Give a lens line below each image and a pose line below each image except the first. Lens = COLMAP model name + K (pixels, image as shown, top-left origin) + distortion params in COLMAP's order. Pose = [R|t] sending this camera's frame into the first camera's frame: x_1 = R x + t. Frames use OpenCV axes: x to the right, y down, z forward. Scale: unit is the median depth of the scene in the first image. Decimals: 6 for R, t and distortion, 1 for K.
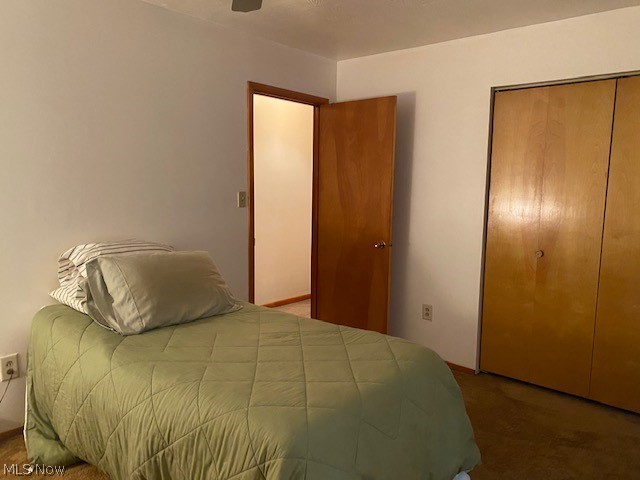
lens RADIAL K [[490.4, 0, 325.6], [0, 490.4, 239.8], [0, 0, 1]] dist [0.054574, -0.063708]
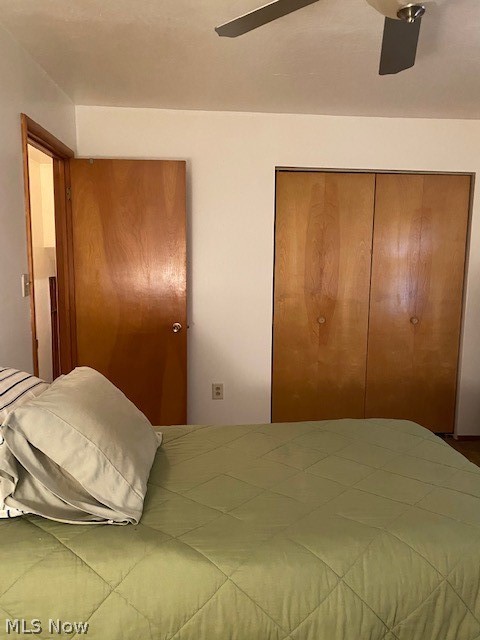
lens RADIAL K [[490.4, 0, 242.4], [0, 490.4, 320.5], [0, 0, 1]] dist [0.054574, -0.063708]
pose [[0.709090, -0.103598, 0.697466, -0.481367], [0.081867, 0.994554, 0.064494, -0.057950], [-0.700349, 0.011367, 0.713710, 0.311978]]
